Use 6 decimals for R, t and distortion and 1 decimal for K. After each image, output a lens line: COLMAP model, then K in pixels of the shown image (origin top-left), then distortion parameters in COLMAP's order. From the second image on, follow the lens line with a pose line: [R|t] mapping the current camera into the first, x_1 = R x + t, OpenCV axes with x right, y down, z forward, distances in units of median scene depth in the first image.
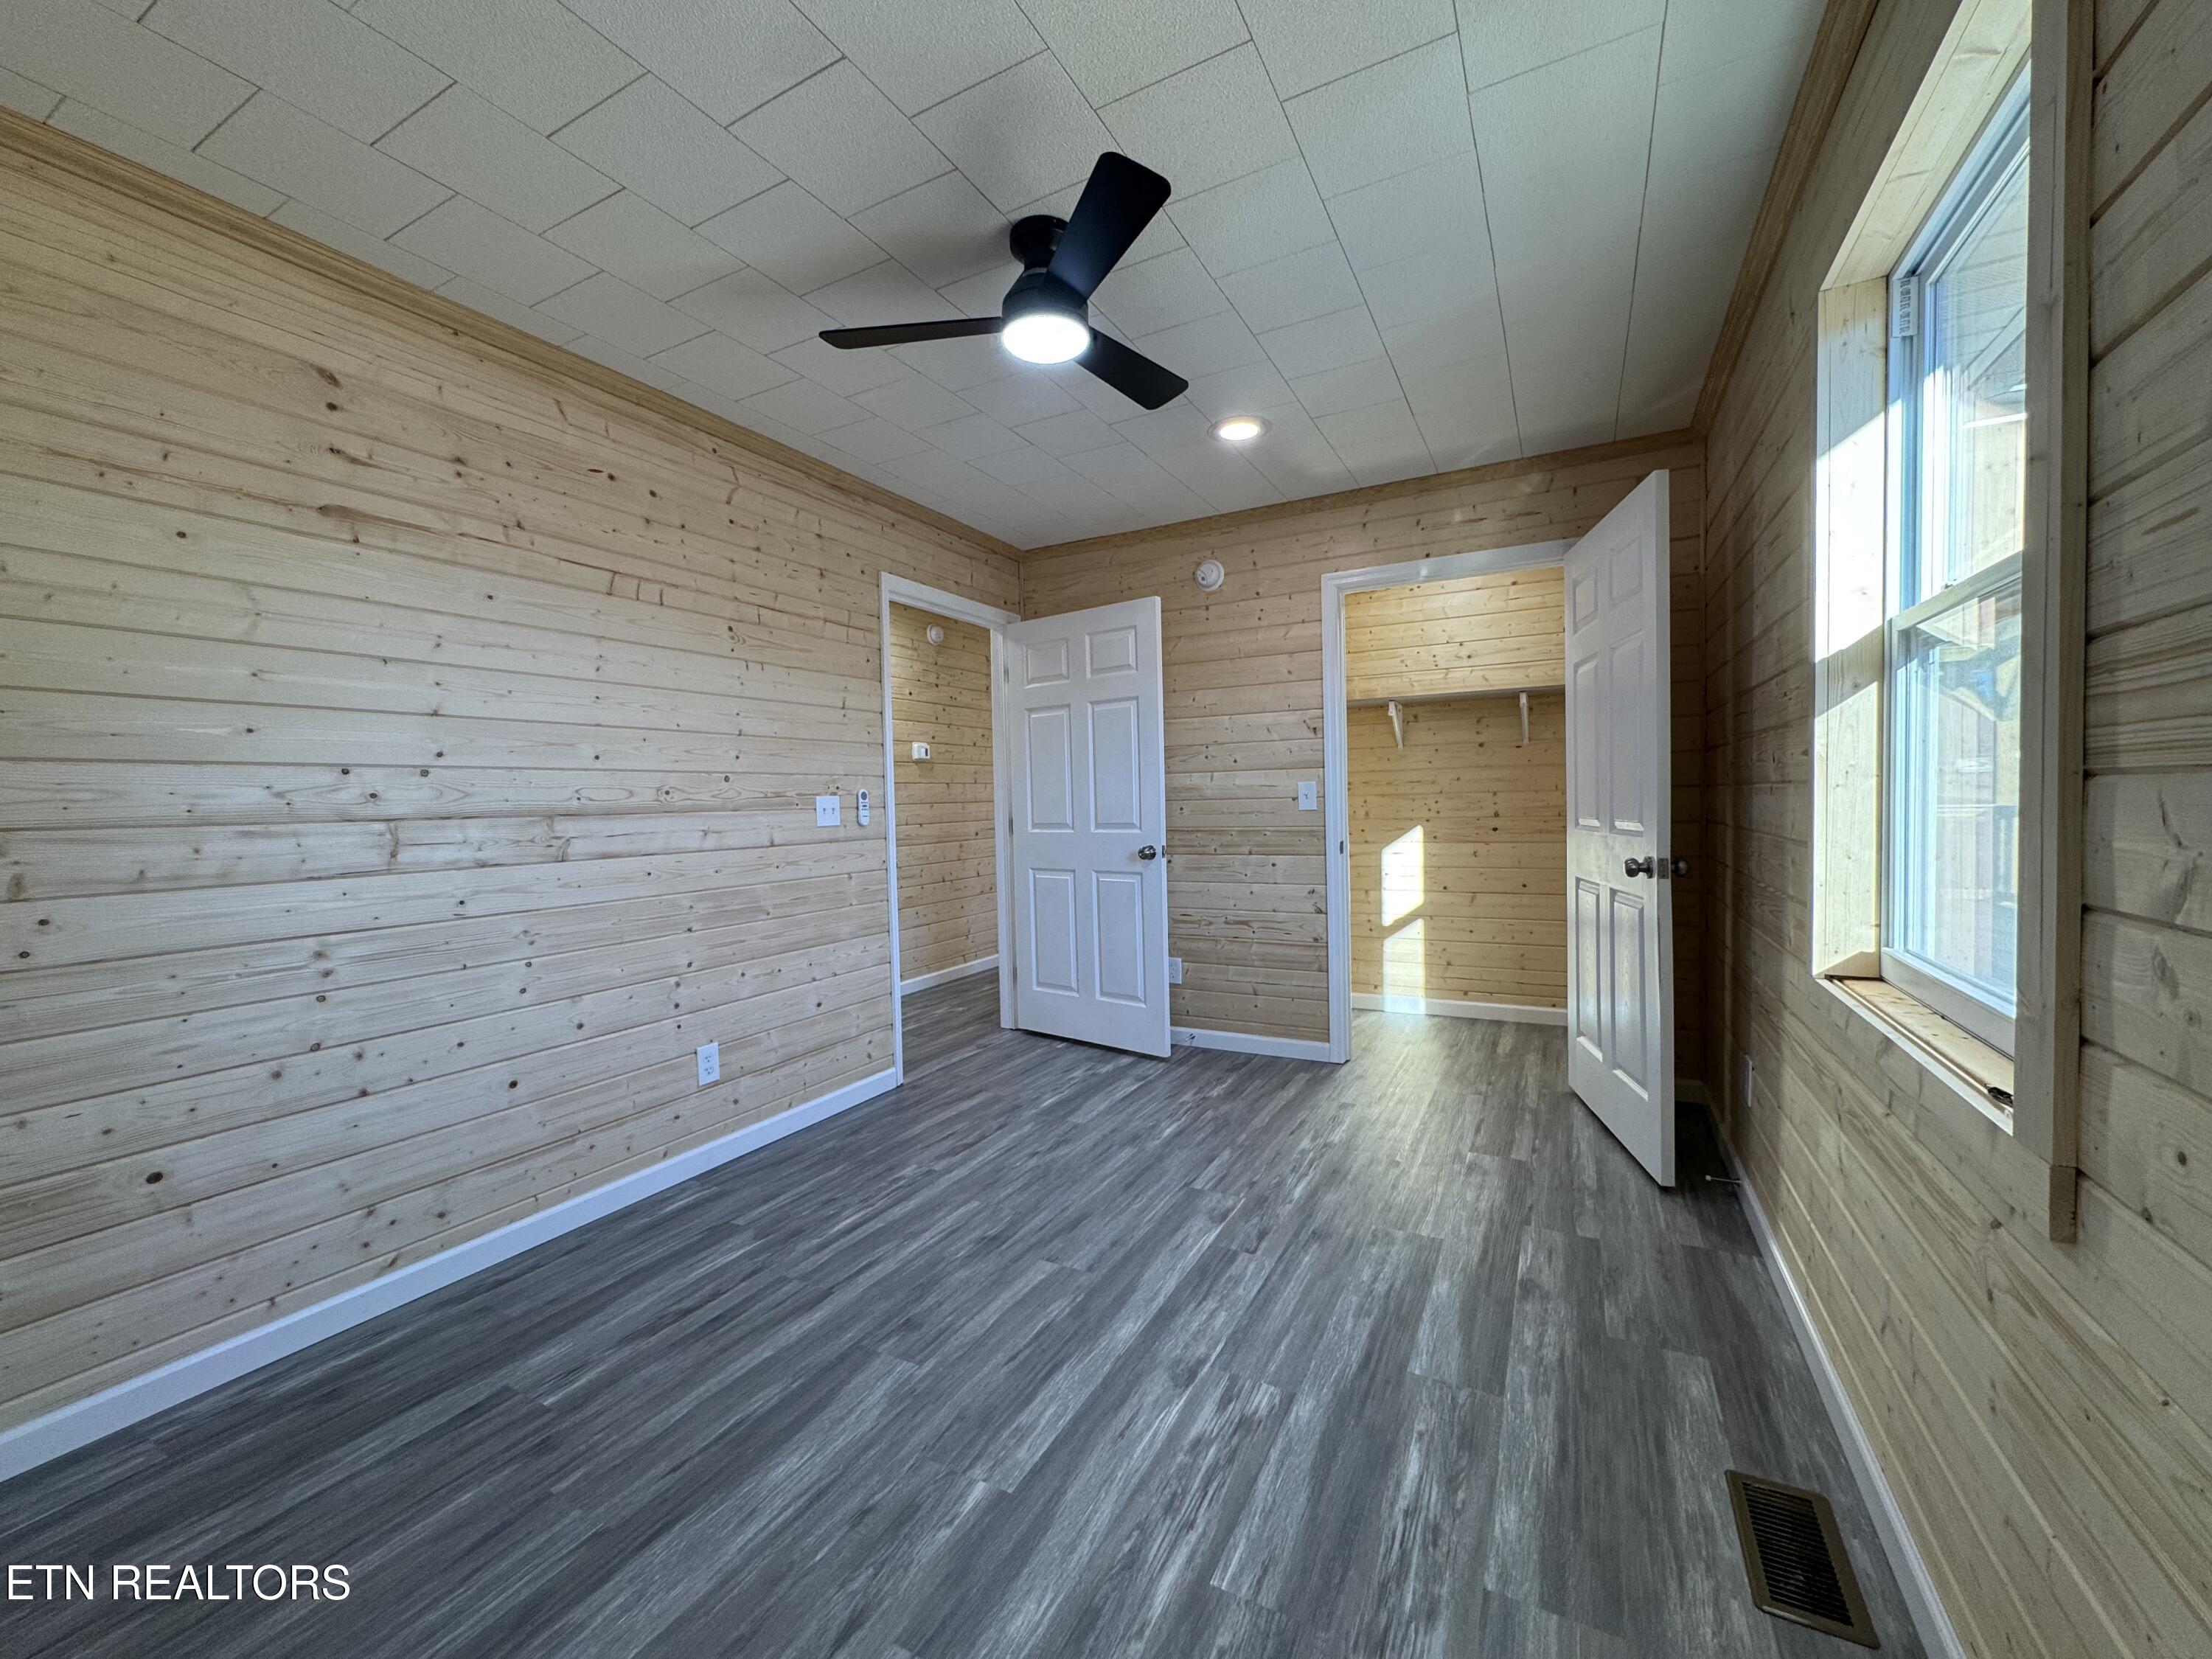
lens RADIAL K [[877.4, 0, 1106.0], [0, 877.4, 829.5], [0, 0, 1]] dist [-0.000912, 0.001172]
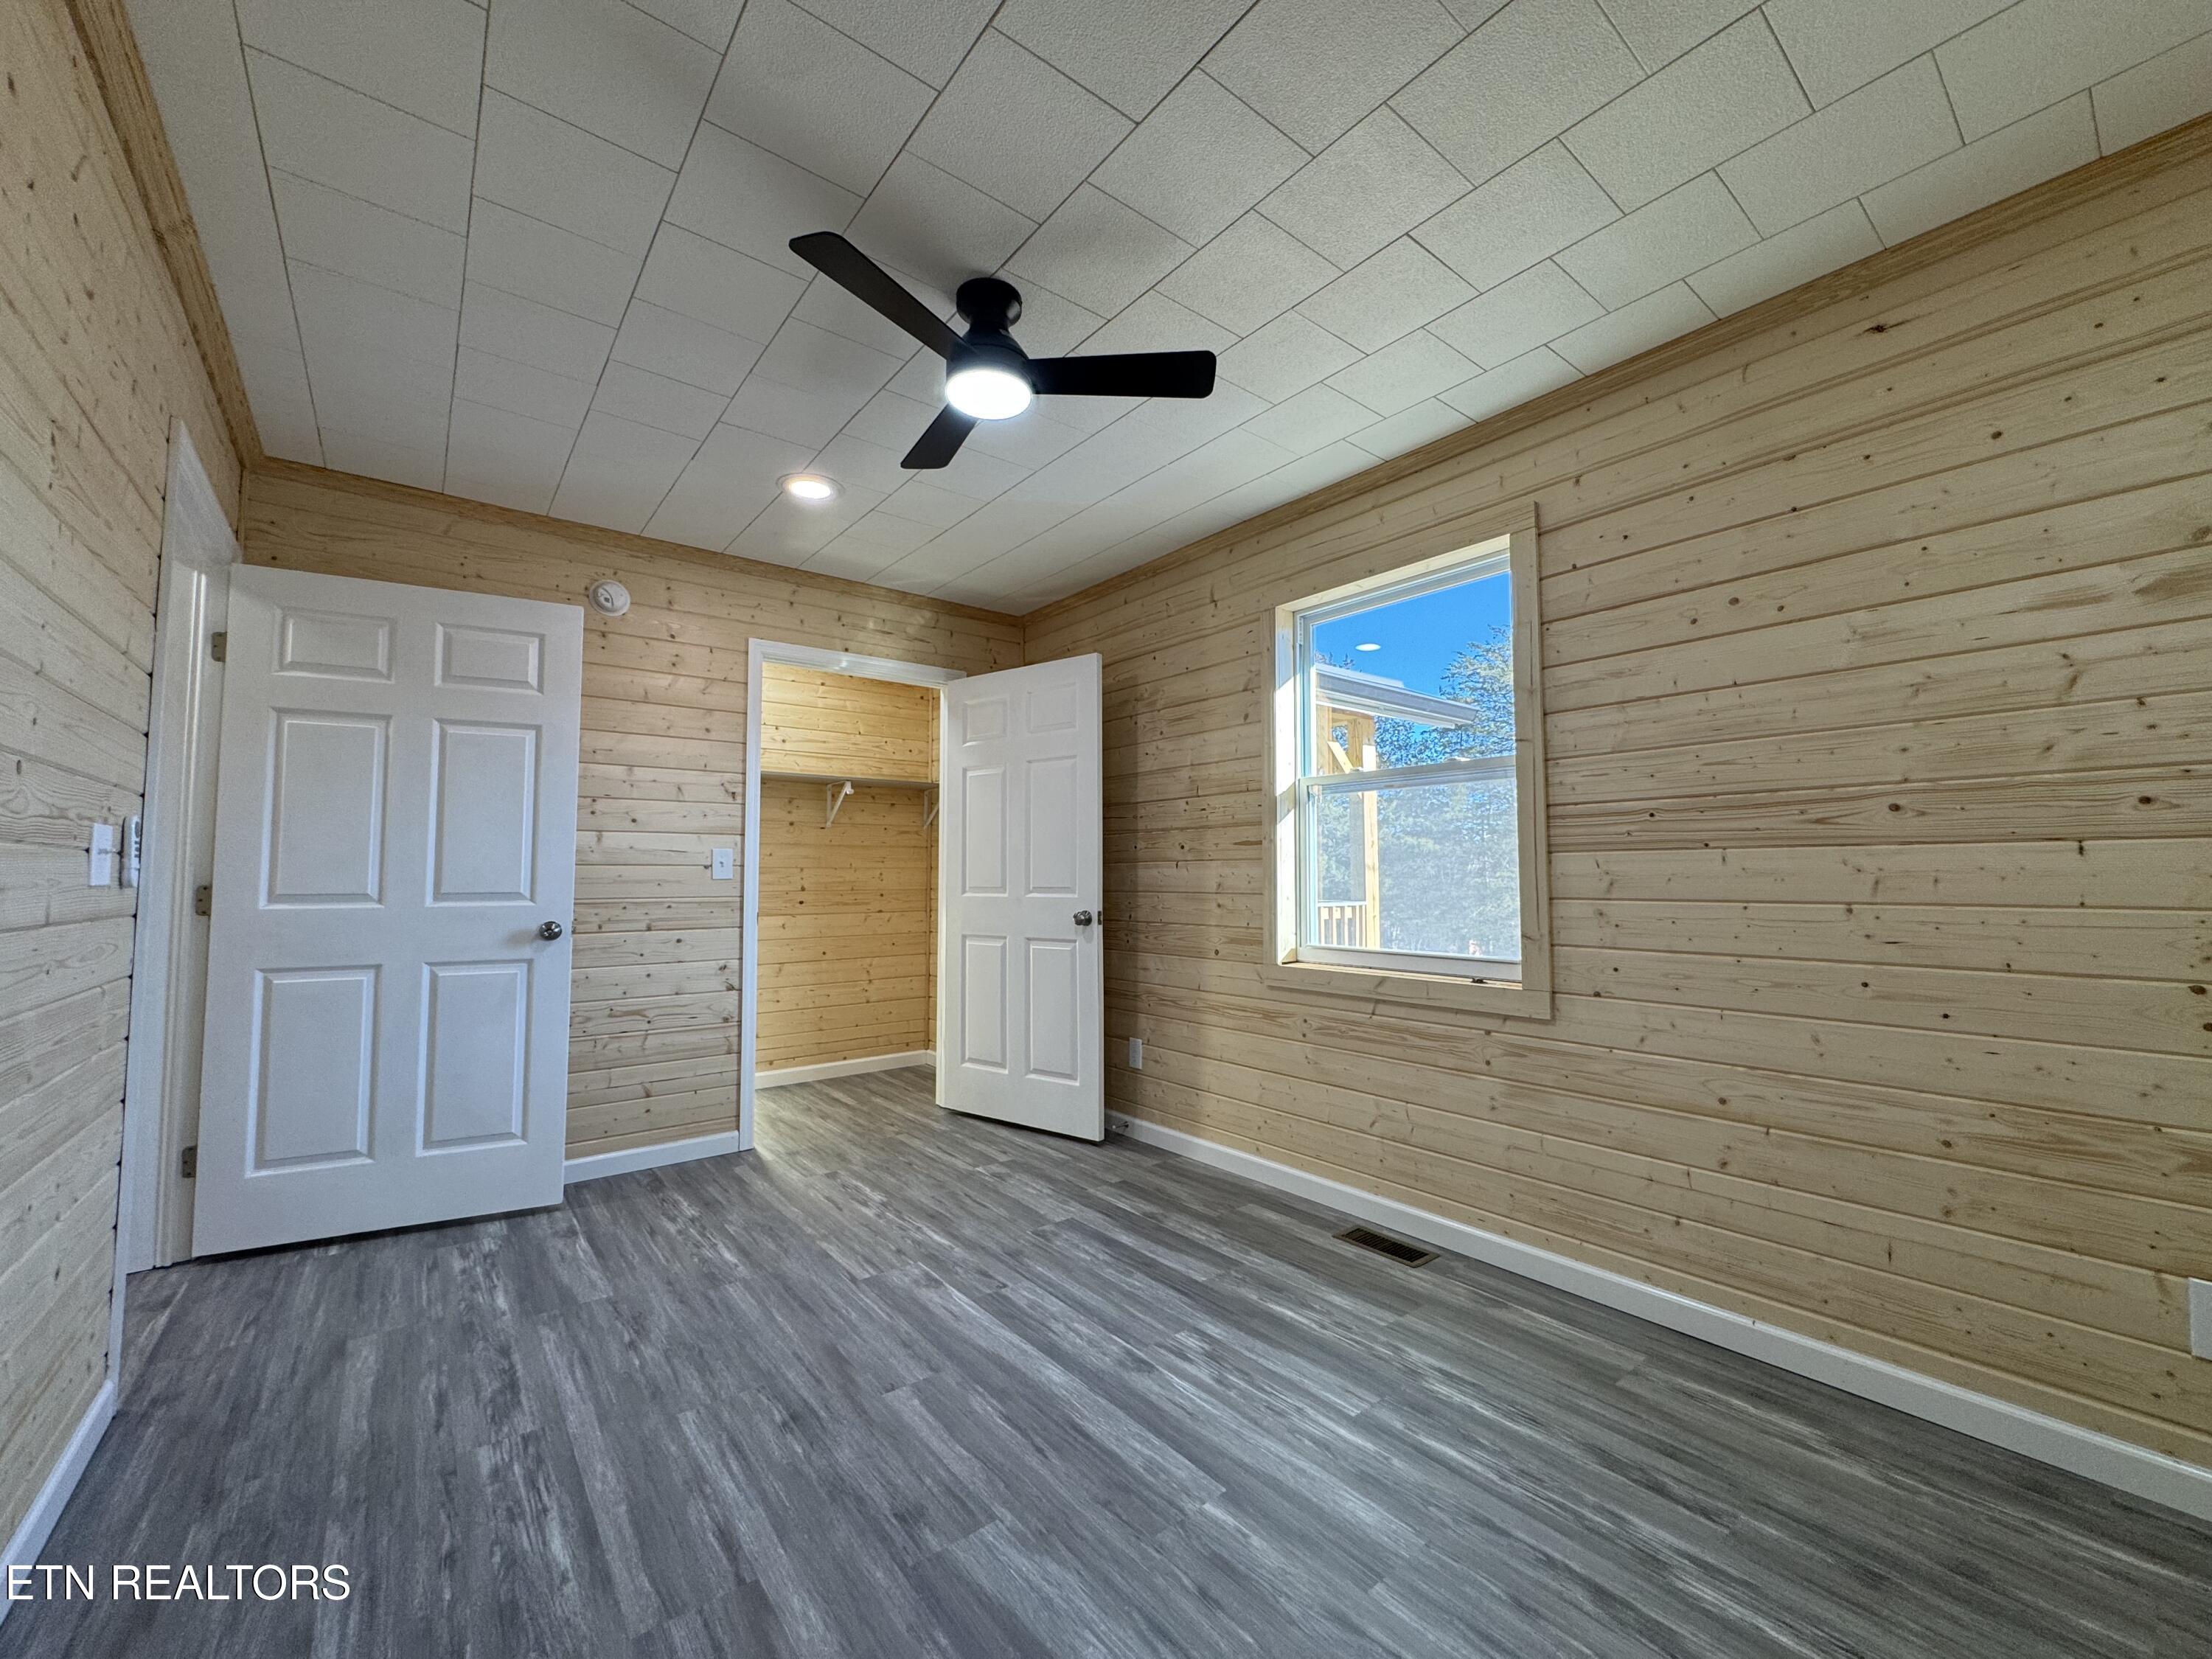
lens RADIAL K [[877.4, 0, 1106.0], [0, 877.4, 829.5], [0, 0, 1]] dist [-0.000912, 0.001172]
pose [[0.403820, 0.072269, 0.911979, -0.611547], [0.023669, 0.995716, -0.089385, 0.024187], [-0.914532, 0.057682, 0.400380, 0.336587]]
